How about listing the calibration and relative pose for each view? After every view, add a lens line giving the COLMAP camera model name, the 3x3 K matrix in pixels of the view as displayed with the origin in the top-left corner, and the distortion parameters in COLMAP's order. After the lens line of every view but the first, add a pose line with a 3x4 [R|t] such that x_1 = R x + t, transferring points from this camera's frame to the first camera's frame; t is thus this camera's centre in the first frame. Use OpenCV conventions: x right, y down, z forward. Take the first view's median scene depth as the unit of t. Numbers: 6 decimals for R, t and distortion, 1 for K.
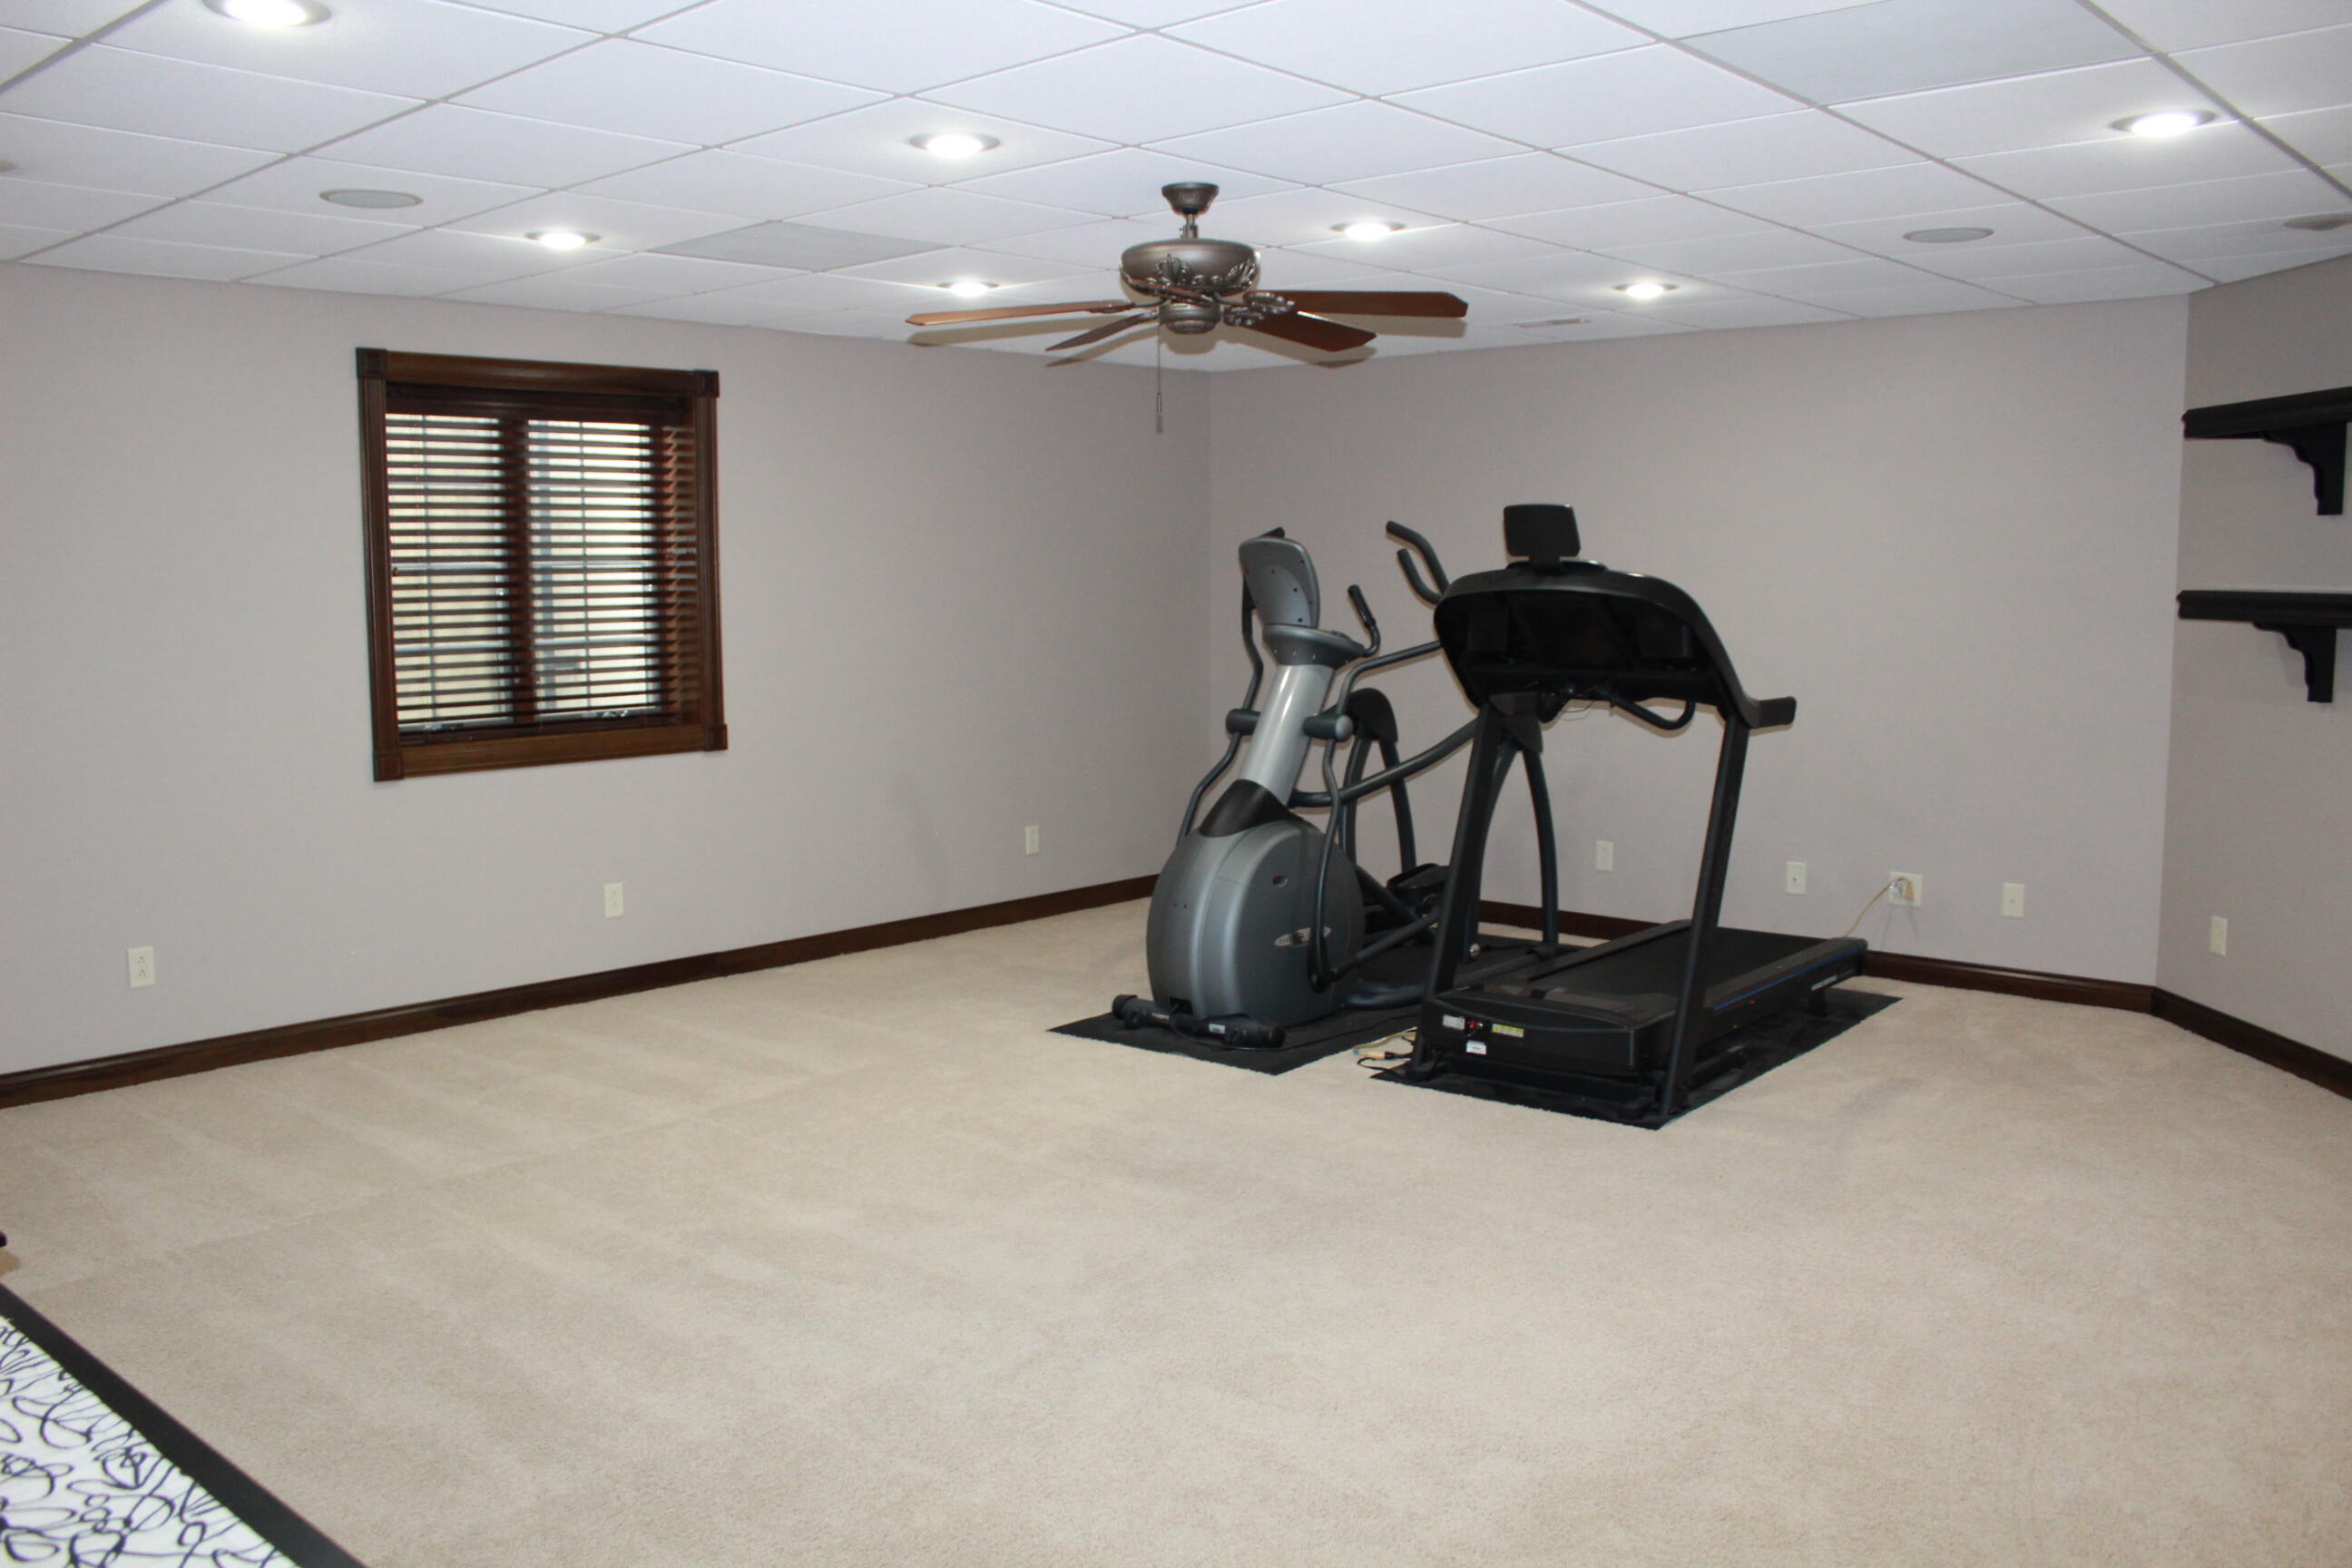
lens RADIAL K [[1941.8, 0, 1169.7], [0, 1941.8, 783.2], [0, 0, 1]] dist [-0.161927, 0.135792]
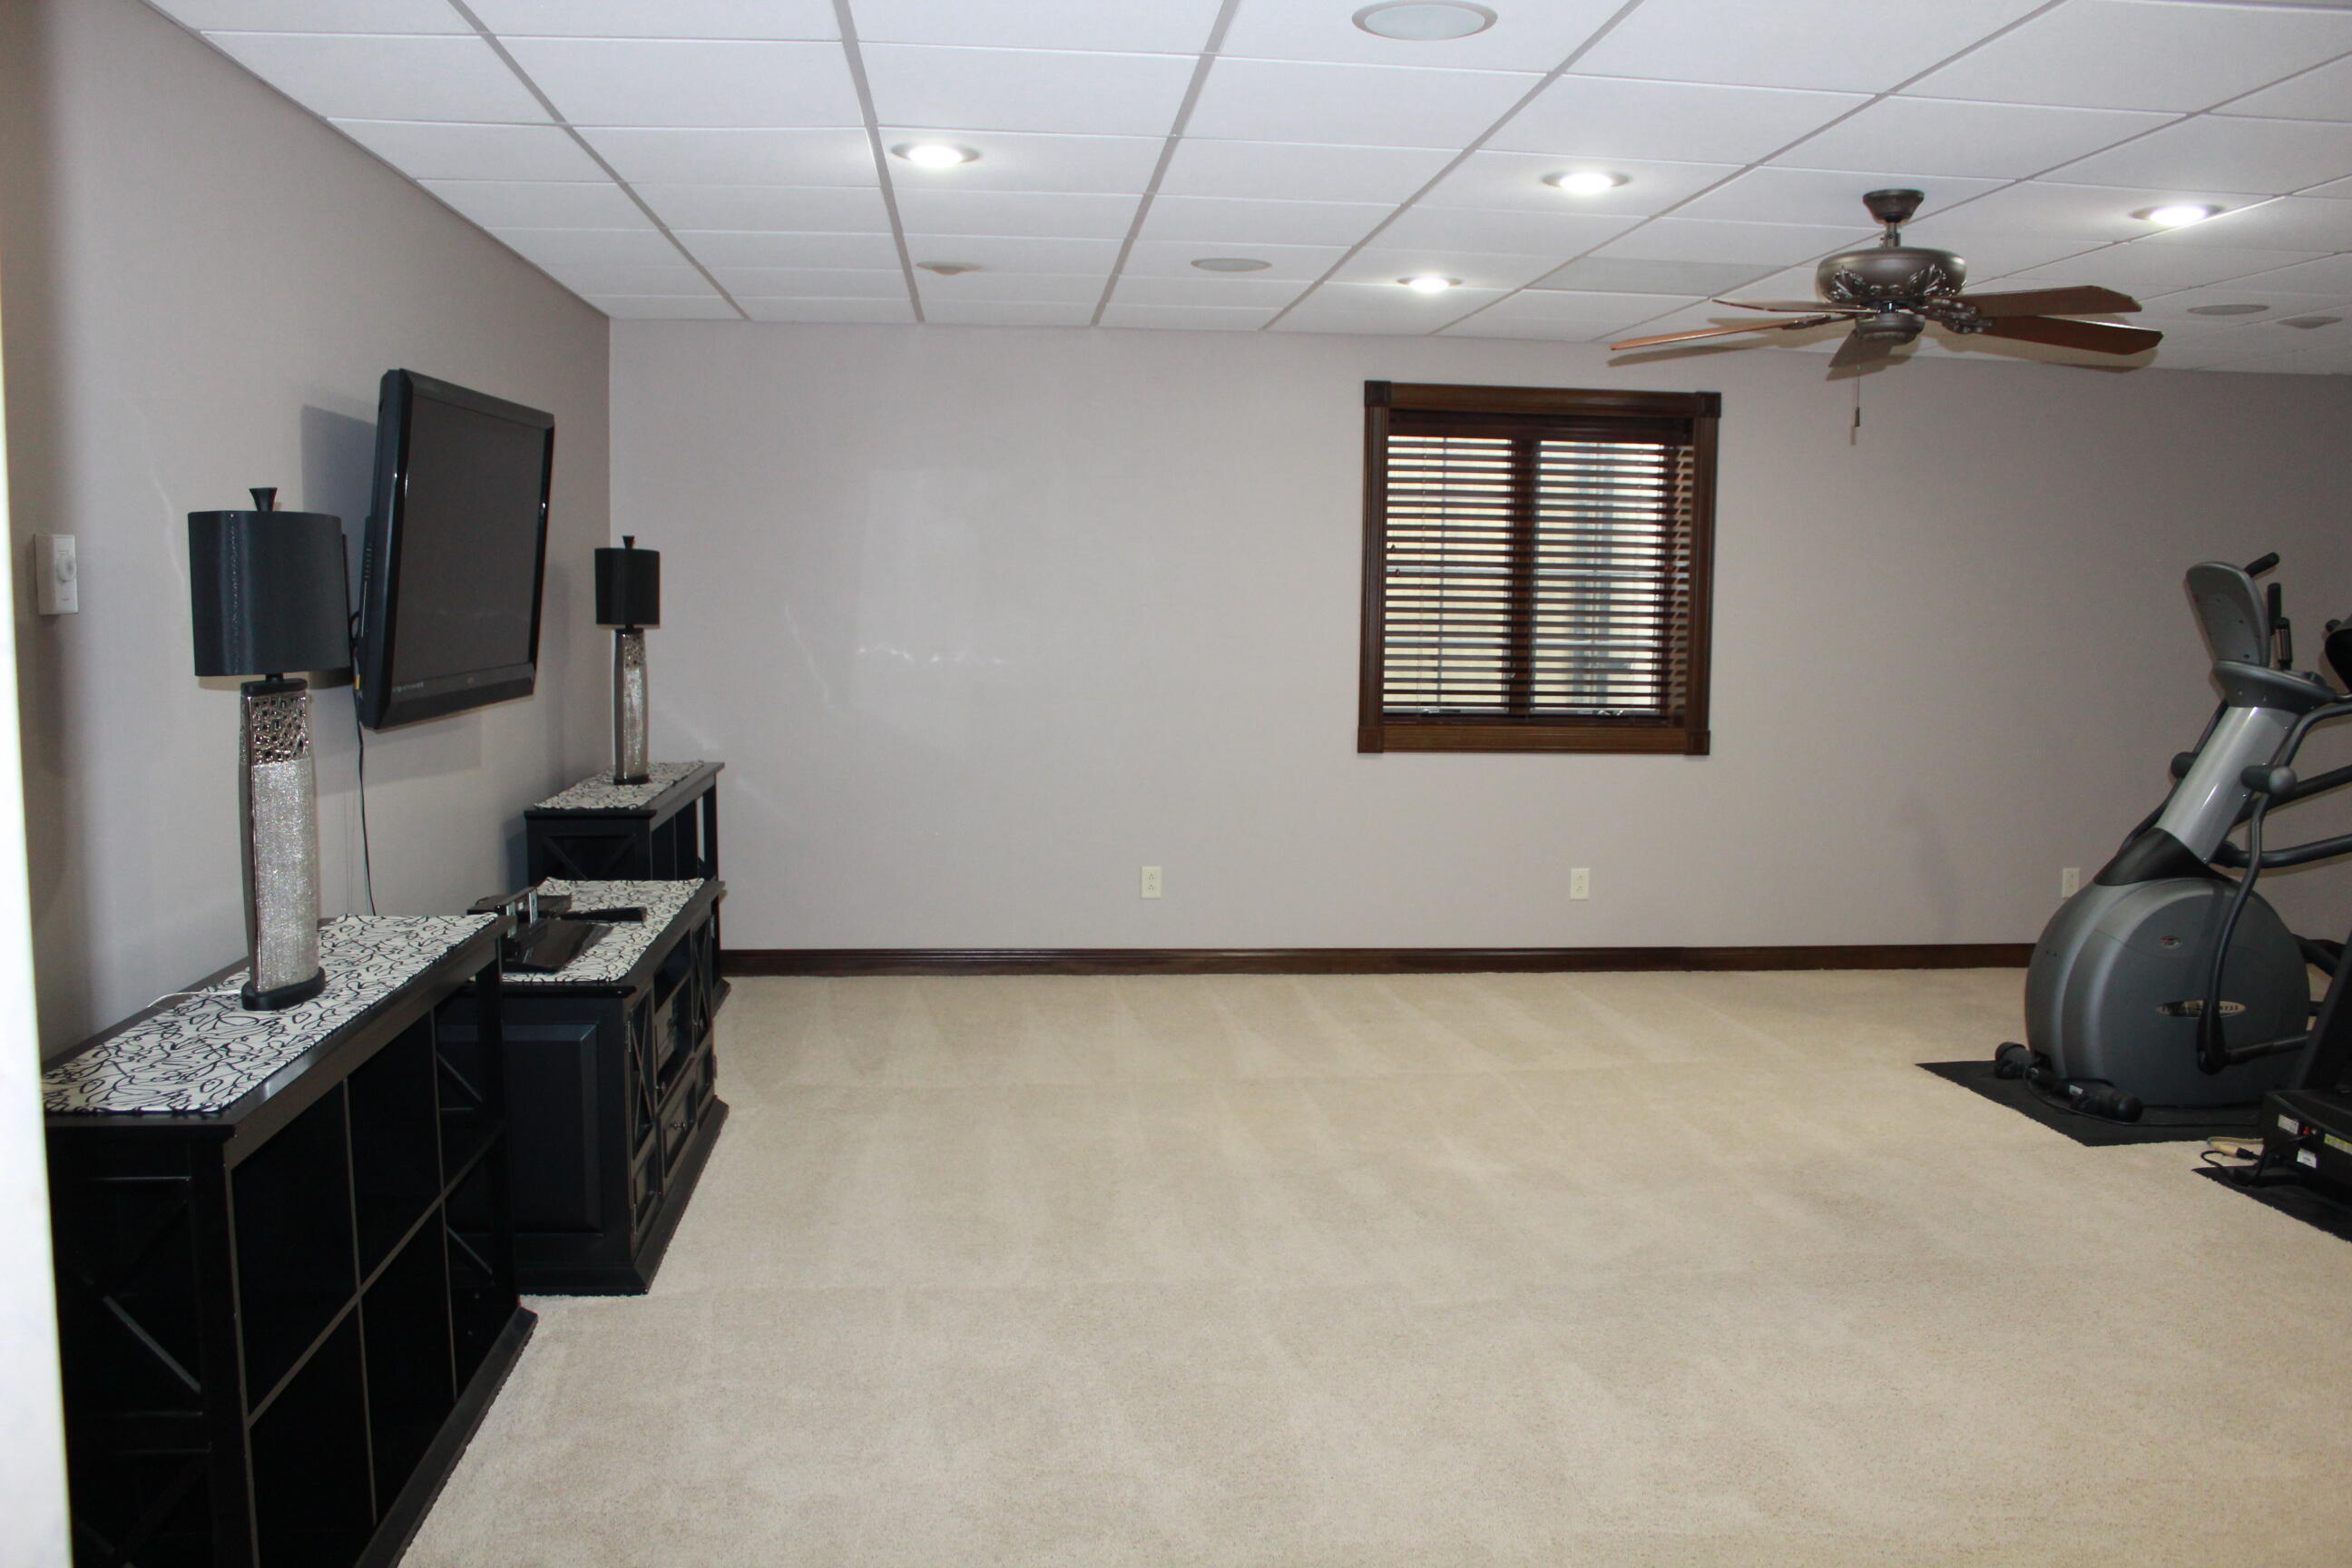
lens RADIAL K [[1941.8, 0, 1178.5], [0, 1941.8, 789.4], [0, 0, 1]] dist [-0.161927, 0.135792]
pose [[0.739662, 0.089316, -0.667026, 0.292486], [-0.093324, 0.995191, 0.029771, -0.003356], [0.666477, 0.040229, 0.744439, 0.041016]]
